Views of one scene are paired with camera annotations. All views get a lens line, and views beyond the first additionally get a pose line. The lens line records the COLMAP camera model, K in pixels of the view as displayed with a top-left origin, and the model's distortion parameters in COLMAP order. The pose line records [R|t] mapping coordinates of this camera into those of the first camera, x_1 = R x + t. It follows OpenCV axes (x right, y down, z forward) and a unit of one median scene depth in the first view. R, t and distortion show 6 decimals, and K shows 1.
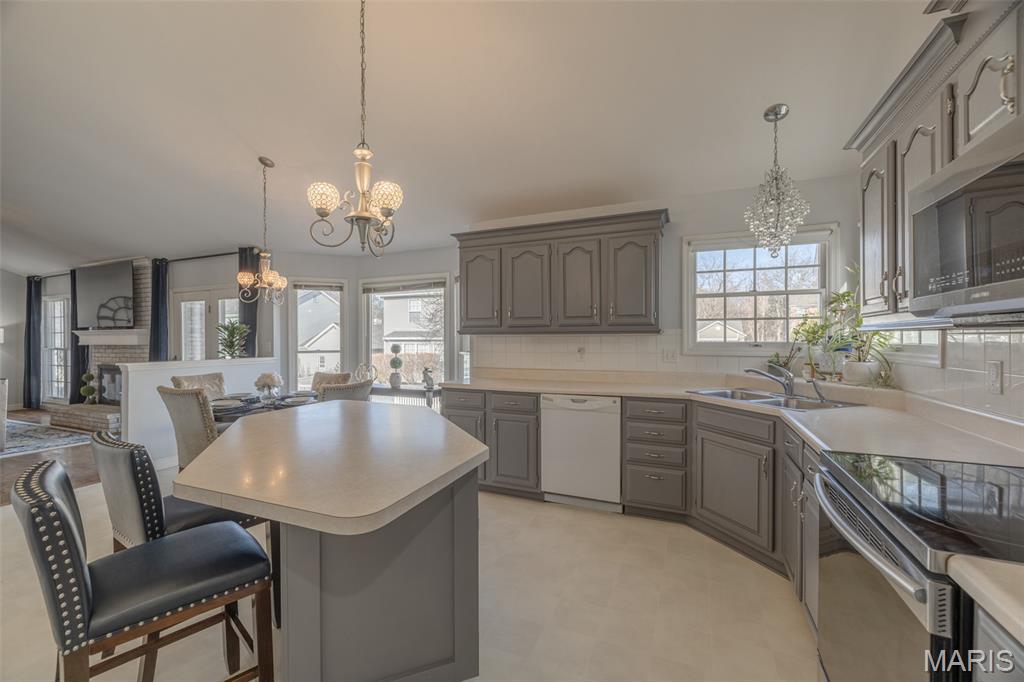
lens RADIAL K [[433.5, 0, 507.1], [0, 433.5, 342.3], [0, 0, 1]] dist [0.001463, 0.000013]
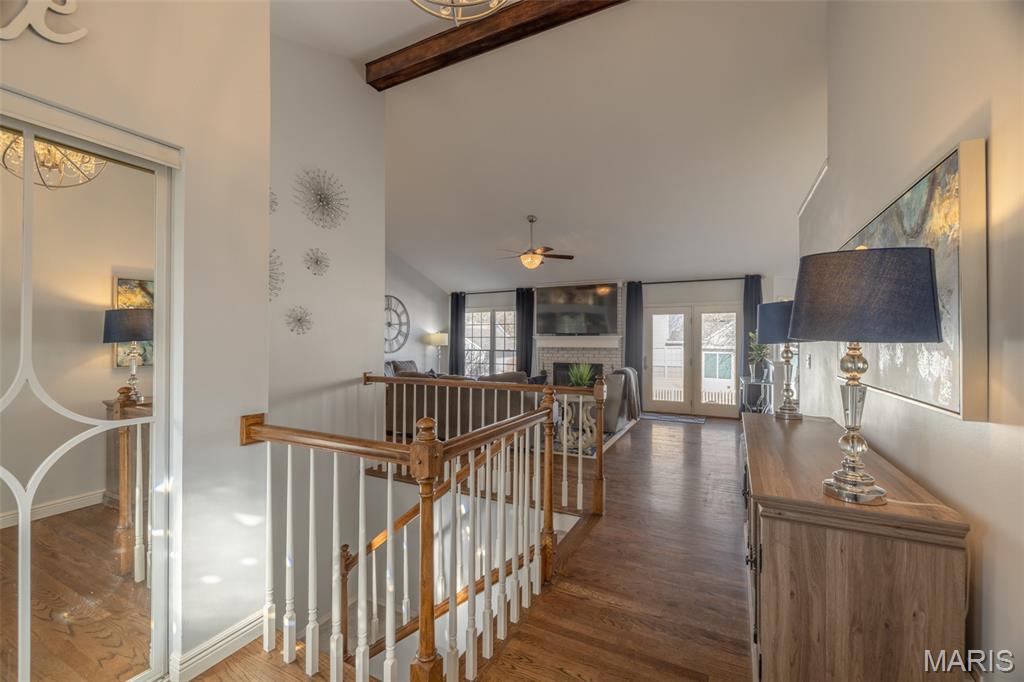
lens RADIAL K [[433.5, 0, 507.1], [0, 433.5, 342.3], [0, 0, 1]] dist [0.001463, 0.000013]
pose [[0.997833, 0.010725, -0.064914, -0.942874], [-0.012008, 0.999740, -0.019405, 0.017069], [0.064689, 0.020142, 0.997702, -0.281954]]
